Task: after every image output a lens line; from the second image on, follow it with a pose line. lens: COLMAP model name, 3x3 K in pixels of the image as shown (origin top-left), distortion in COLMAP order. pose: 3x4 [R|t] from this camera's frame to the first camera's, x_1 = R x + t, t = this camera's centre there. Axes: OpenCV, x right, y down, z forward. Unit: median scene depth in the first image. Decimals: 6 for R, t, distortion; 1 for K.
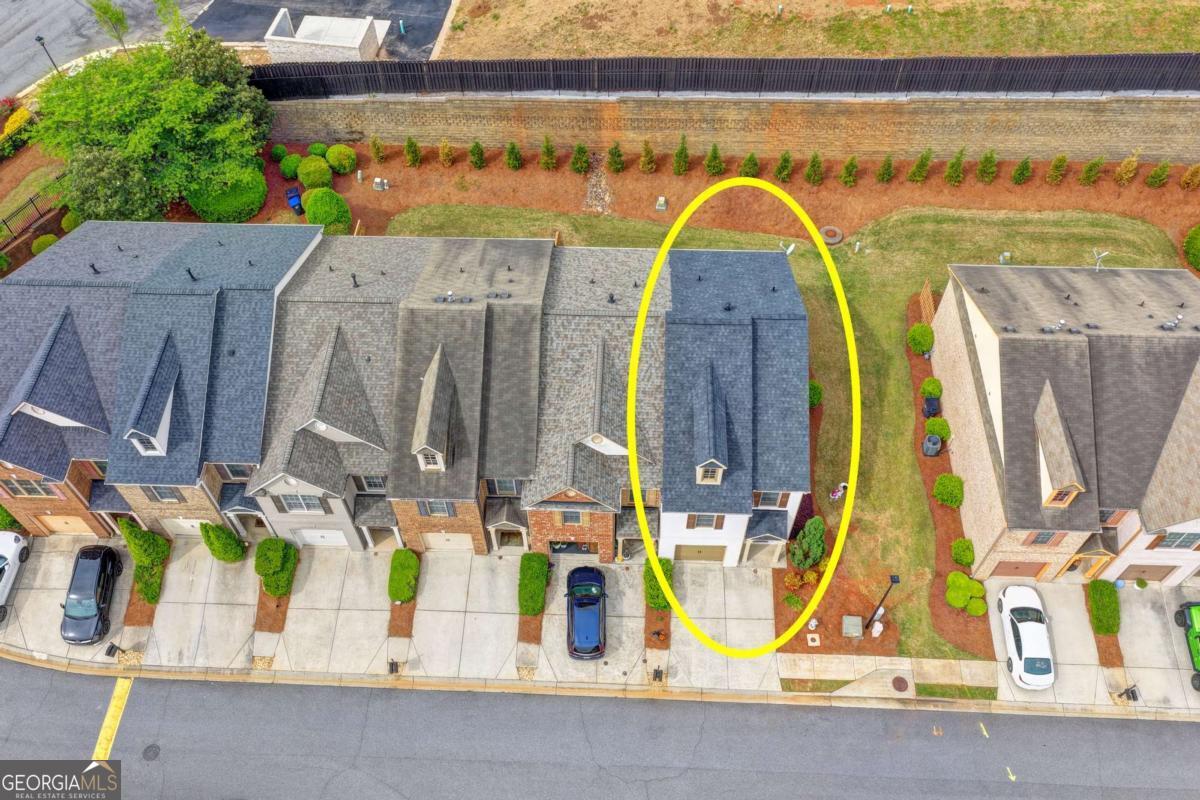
lens RADIAL K [[993.8, 0, 607.6], [0, 993.8, 402.8], [0, 0, 1]] dist [-0.013826, 0.038154]
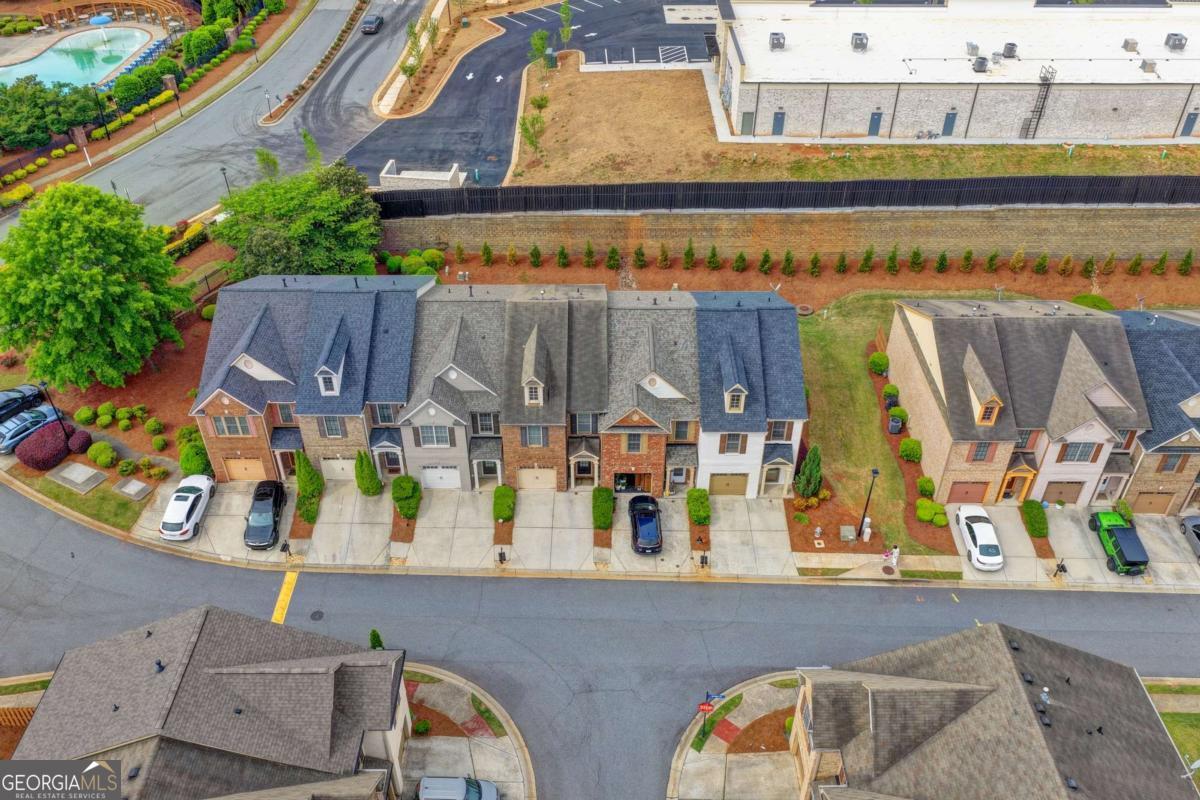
lens RADIAL K [[993.8, 0, 606.1], [0, 993.8, 404.7], [0, 0, 1]] dist [-0.013826, 0.038154]
pose [[0.999242, -0.015418, 0.035737, -0.116866], [0.024861, 0.959309, -0.281262, 0.424261], [-0.029947, 0.281937, 0.958965, -0.295670]]
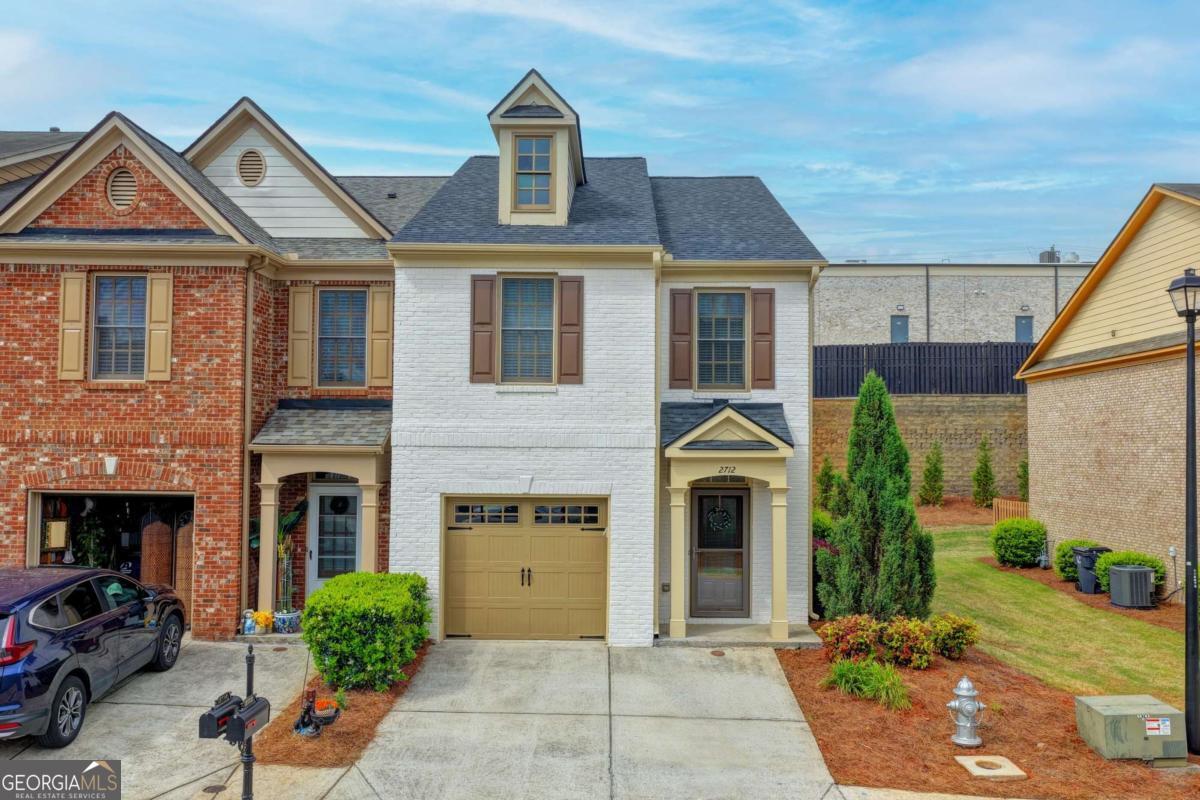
lens RADIAL K [[993.8, 0, 601.7], [0, 993.8, 400.4], [0, 0, 1]] dist [-0.013826, 0.038154]
pose [[0.999845, 0.008662, 0.015302, 0.112963], [0.008231, 0.538435, -0.842627, 0.386508], [-0.015538, 0.842623, 0.538280, 0.806588]]
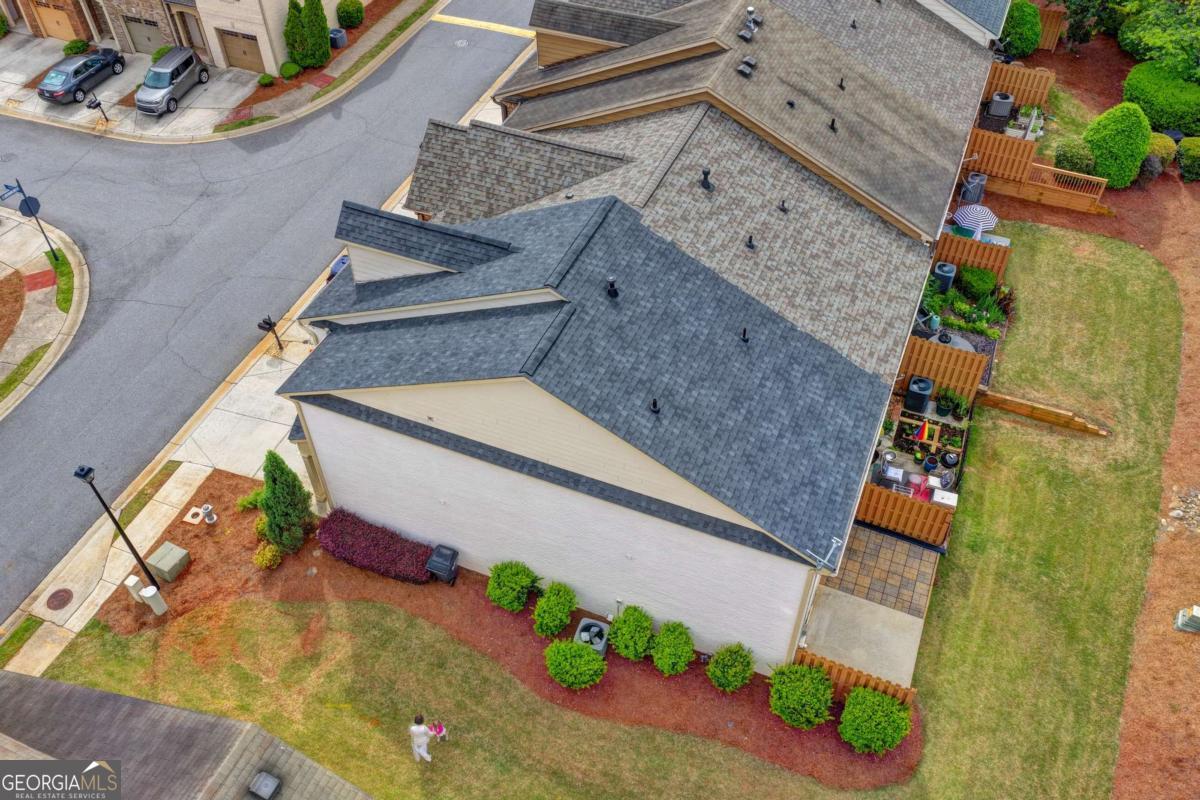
lens RADIAL K [[993.8, 0, 605.0], [0, 993.8, 400.1], [0, 0, 1]] dist [-0.013826, 0.038154]
pose [[-0.355656, 0.678998, -0.642239, 0.484235], [-0.759162, 0.190935, 0.622268, -0.396910], [0.545144, 0.708877, 0.447562, 0.798863]]
